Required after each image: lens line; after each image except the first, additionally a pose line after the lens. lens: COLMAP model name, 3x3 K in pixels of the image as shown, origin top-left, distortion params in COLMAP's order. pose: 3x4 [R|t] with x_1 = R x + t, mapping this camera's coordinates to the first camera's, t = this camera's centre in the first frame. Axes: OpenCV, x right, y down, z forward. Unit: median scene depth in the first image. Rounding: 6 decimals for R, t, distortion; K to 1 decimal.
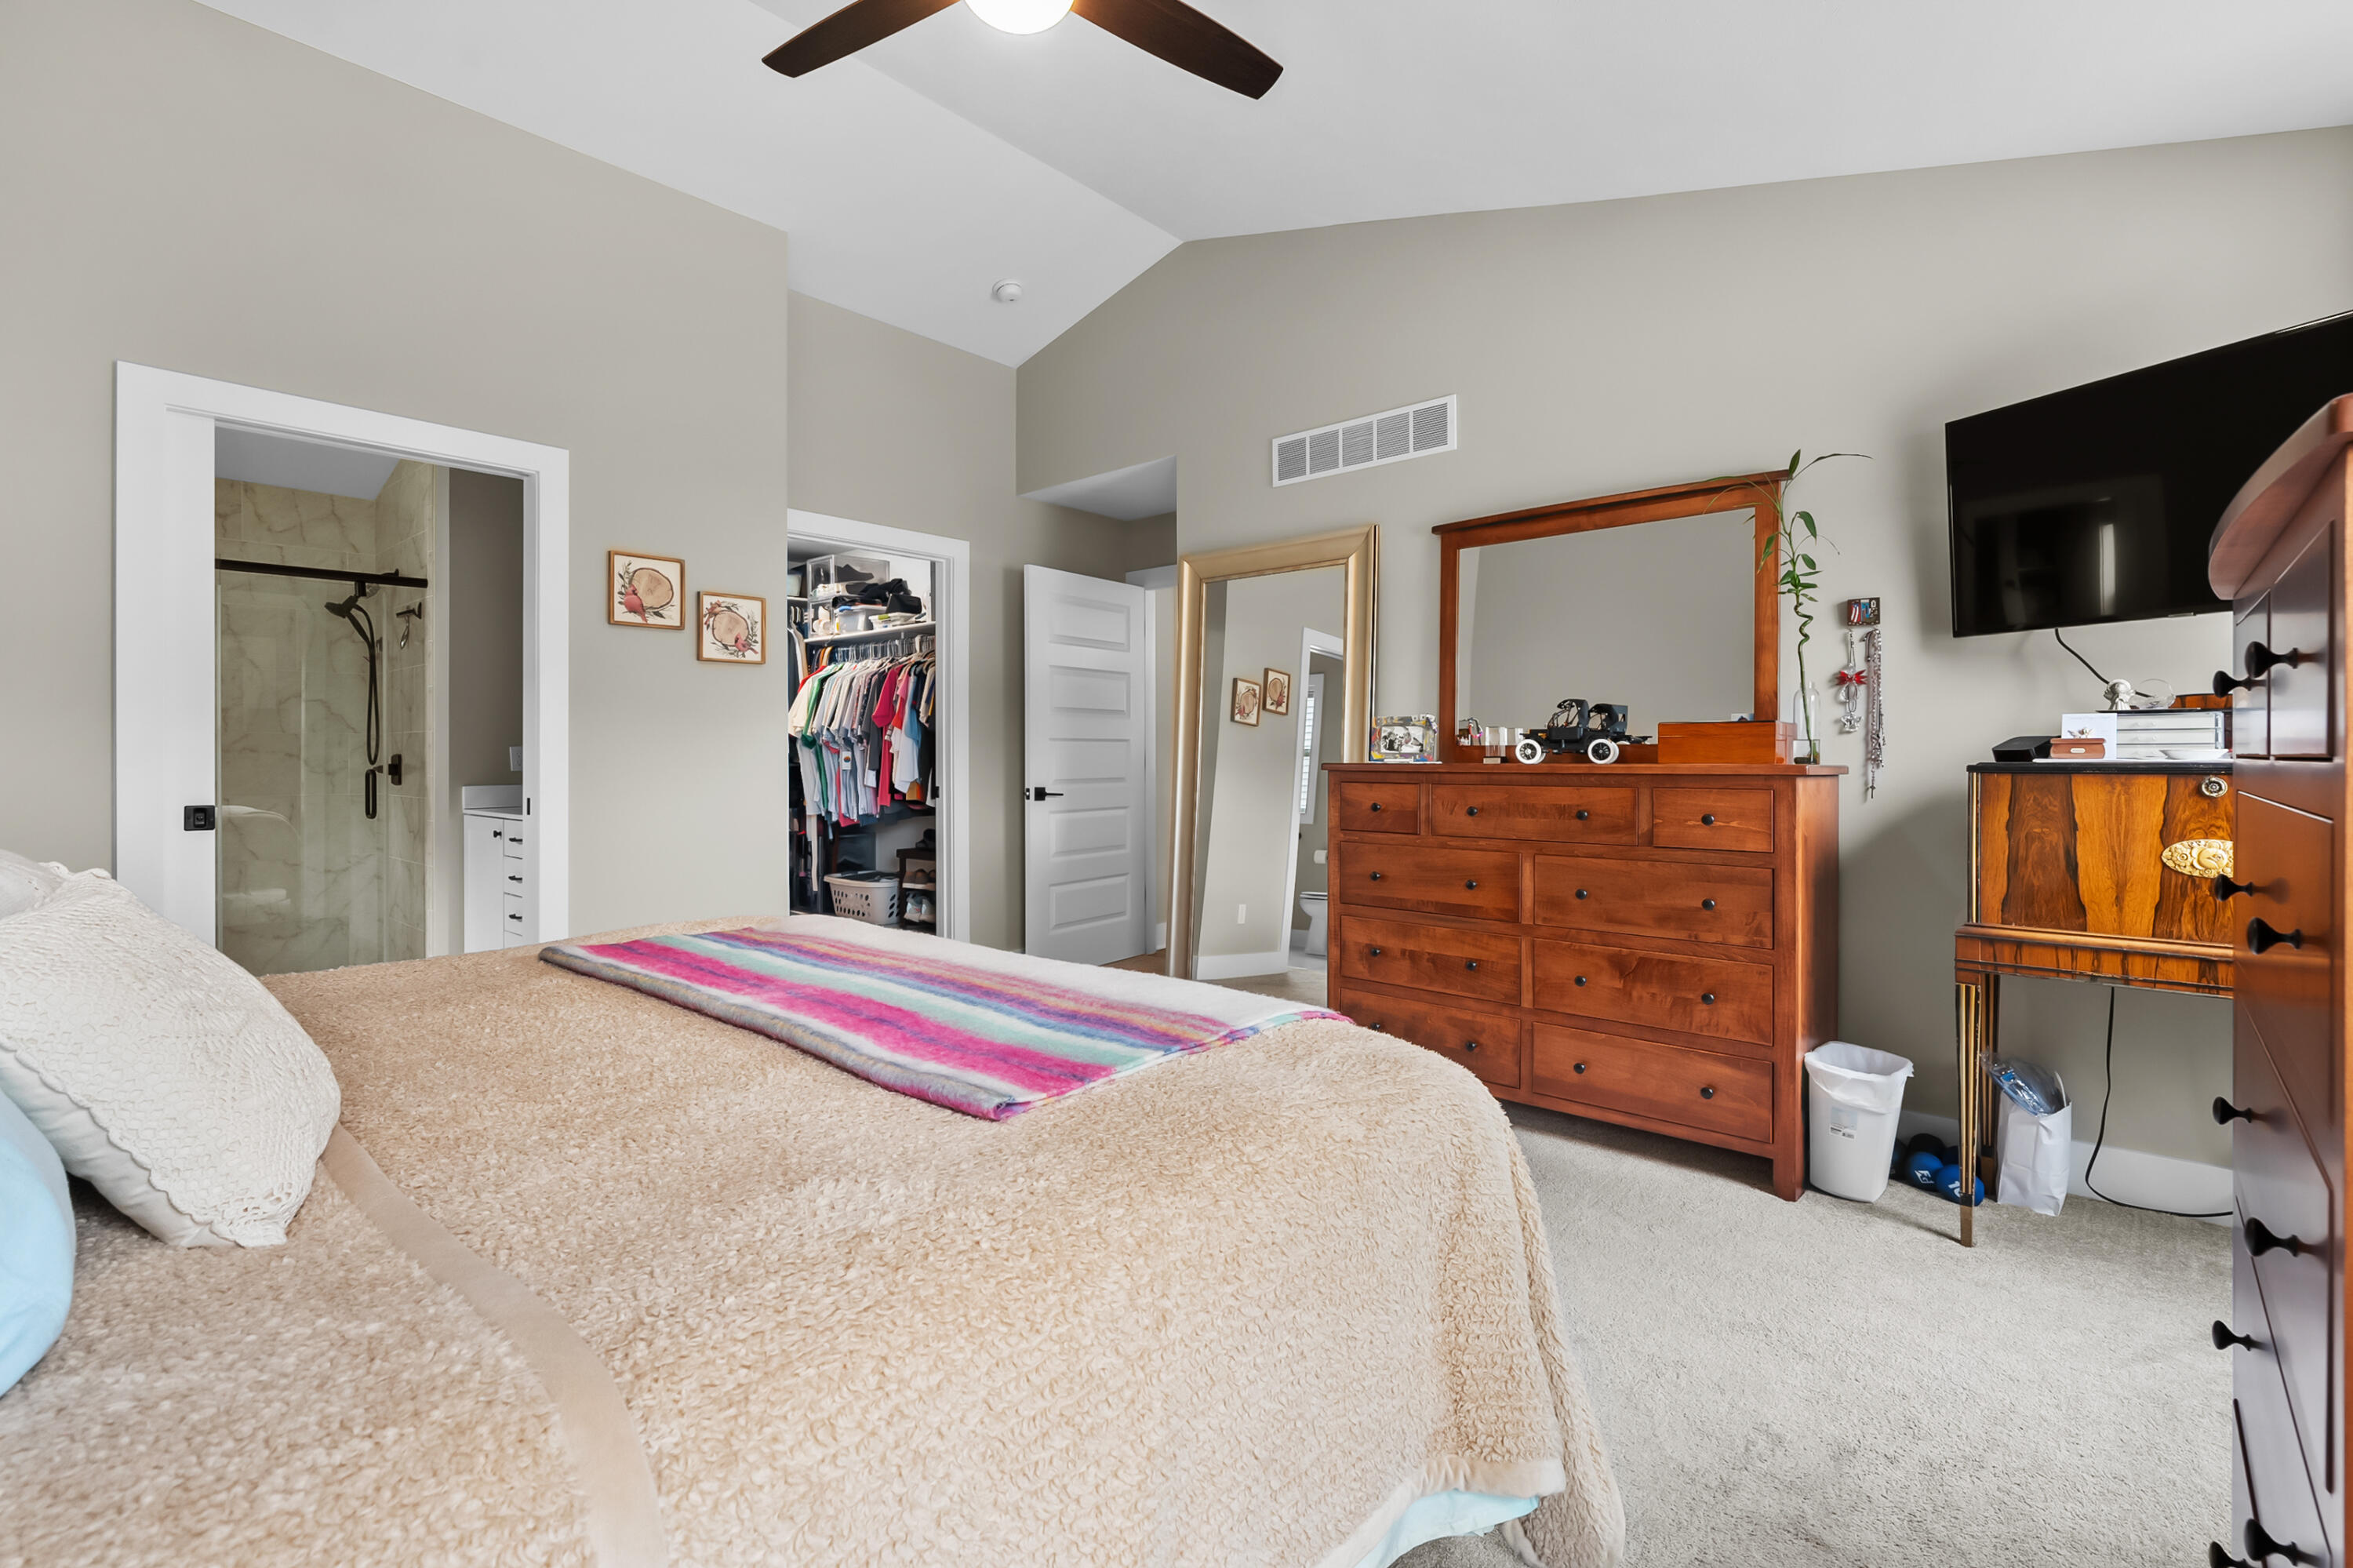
lens RADIAL K [[1060.6, 0, 1182.6], [0, 1060.6, 772.4], [0, 0, 1]] dist [-0.006904, 0.003828]
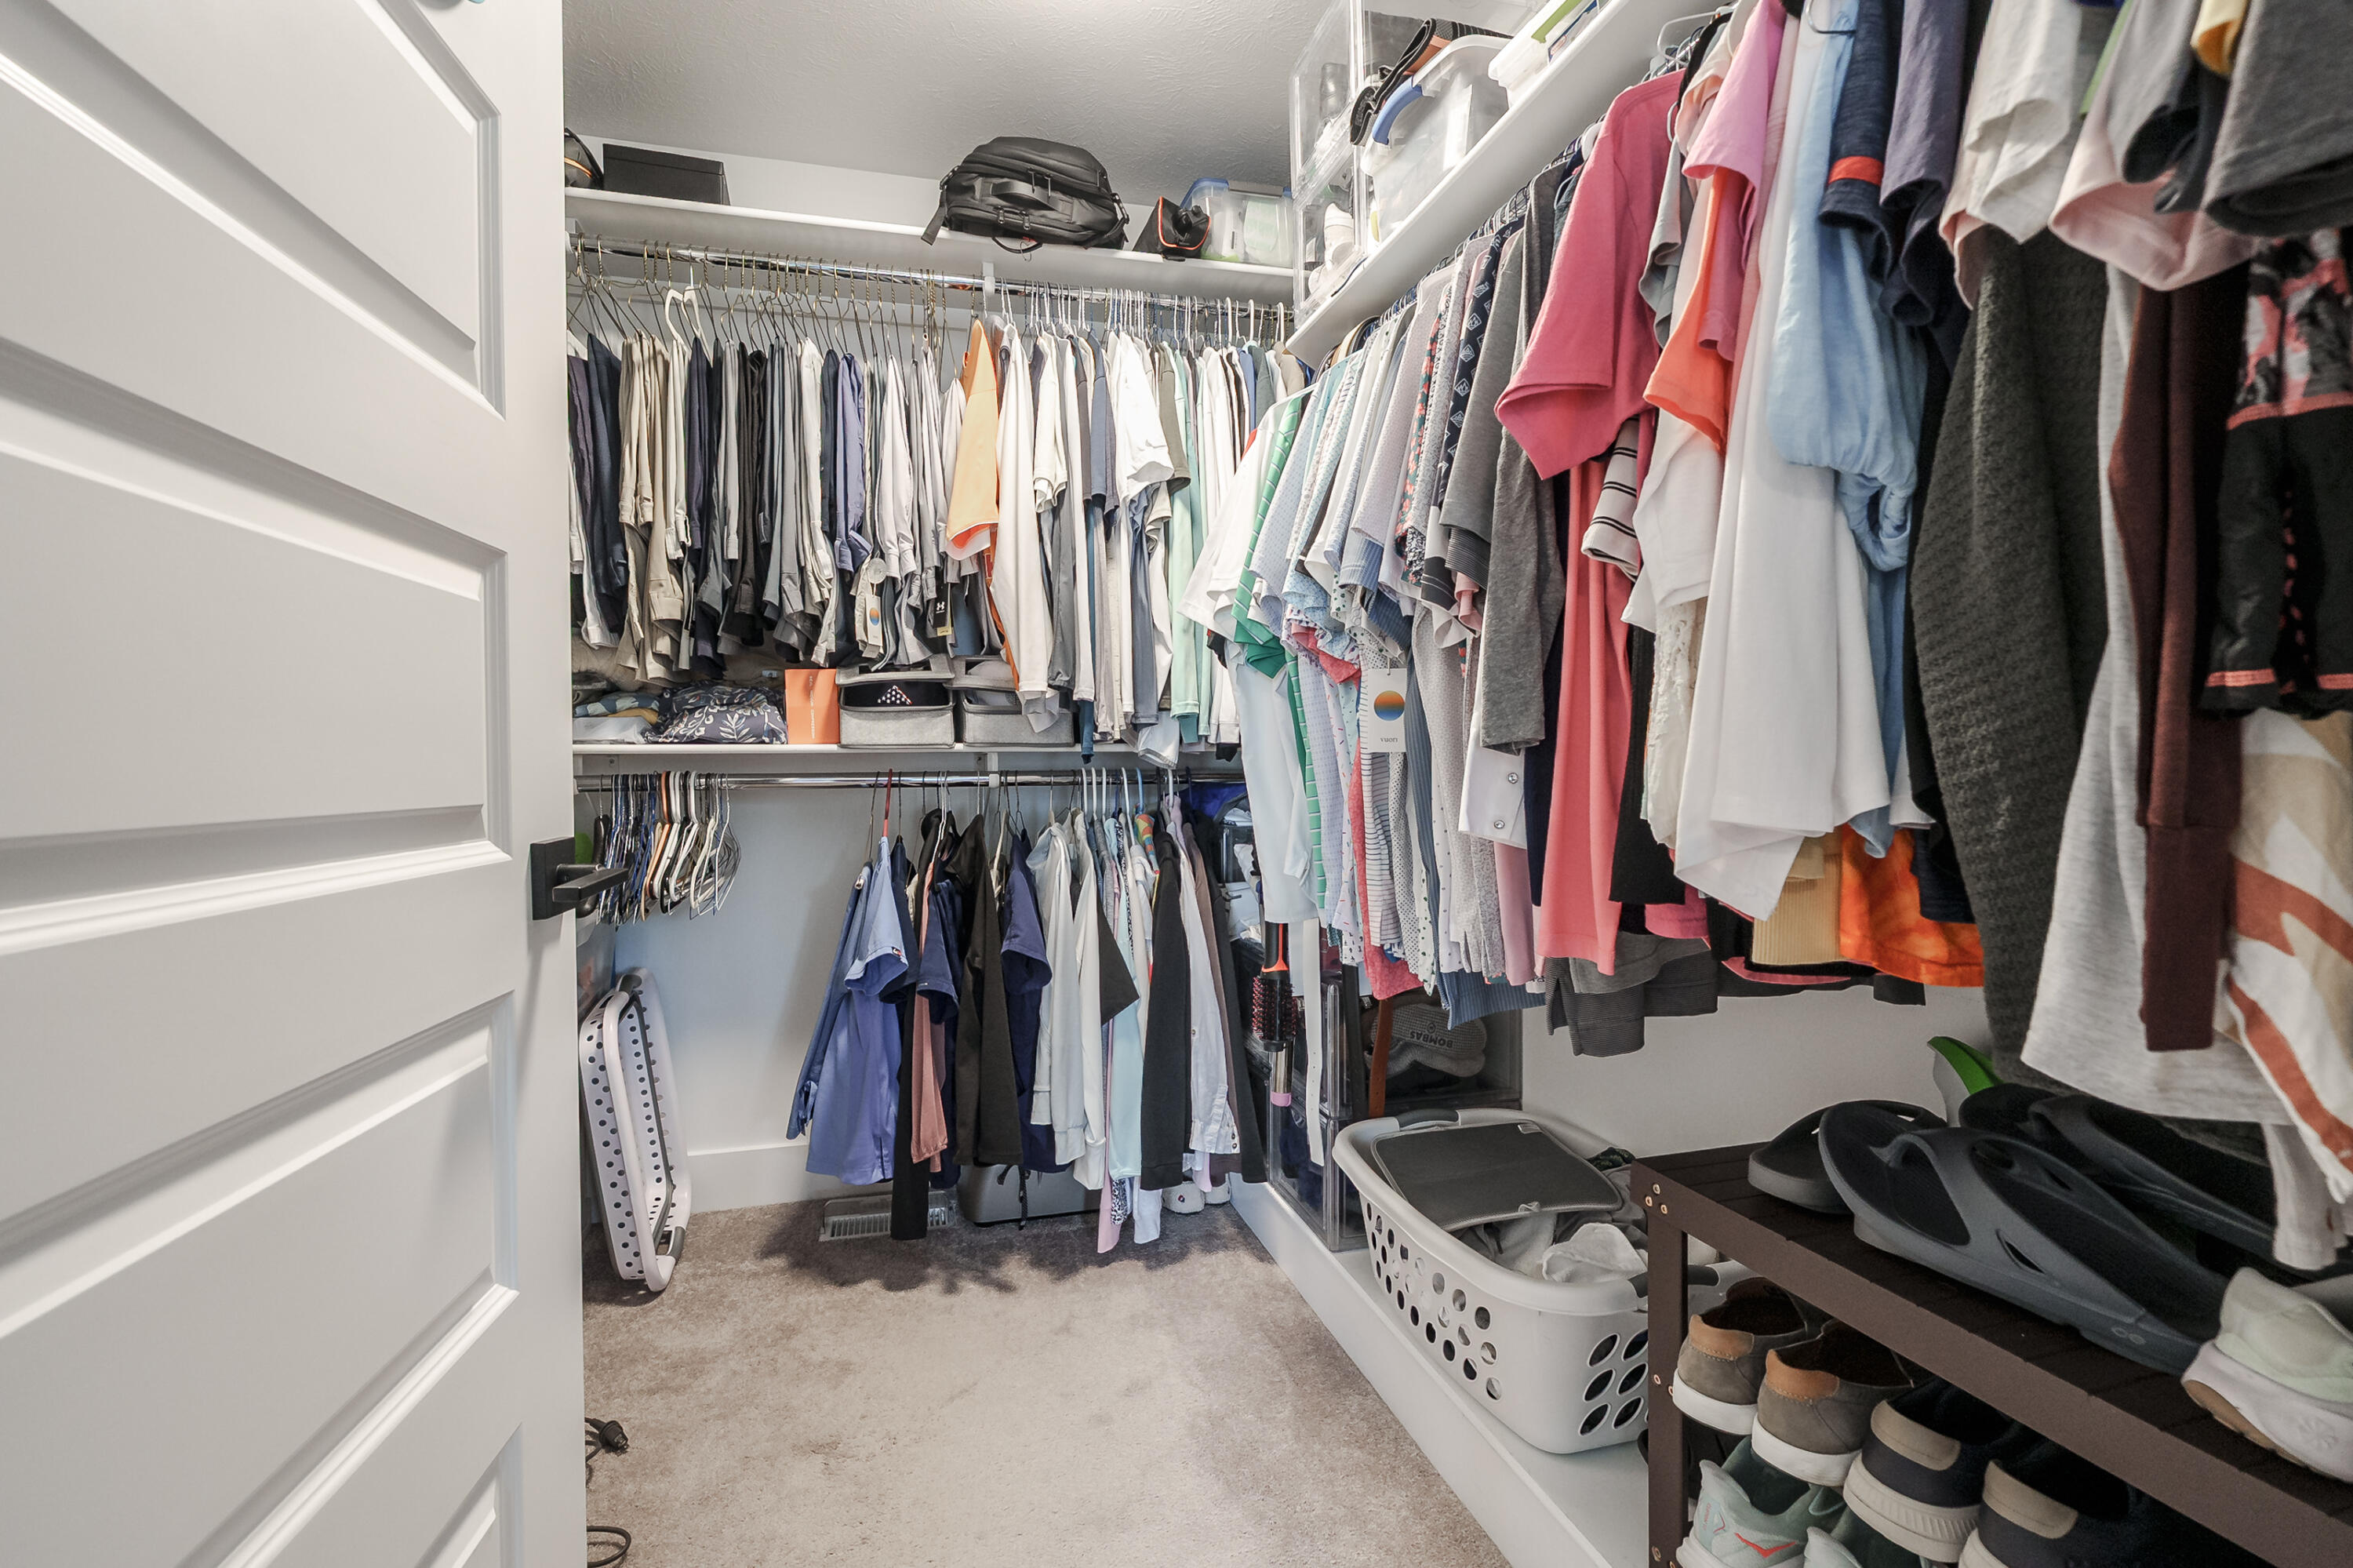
lens RADIAL K [[1060.6, 0, 1181.7], [0, 1060.6, 774.8], [0, 0, 1]] dist [-0.006904, 0.003828]
pose [[0.832920, -0.000794, -0.553392, -0.237779], [0.000845, 1.000000, -0.000162, 0.001821], [0.553392, -0.000333, 0.832921, 0.815406]]
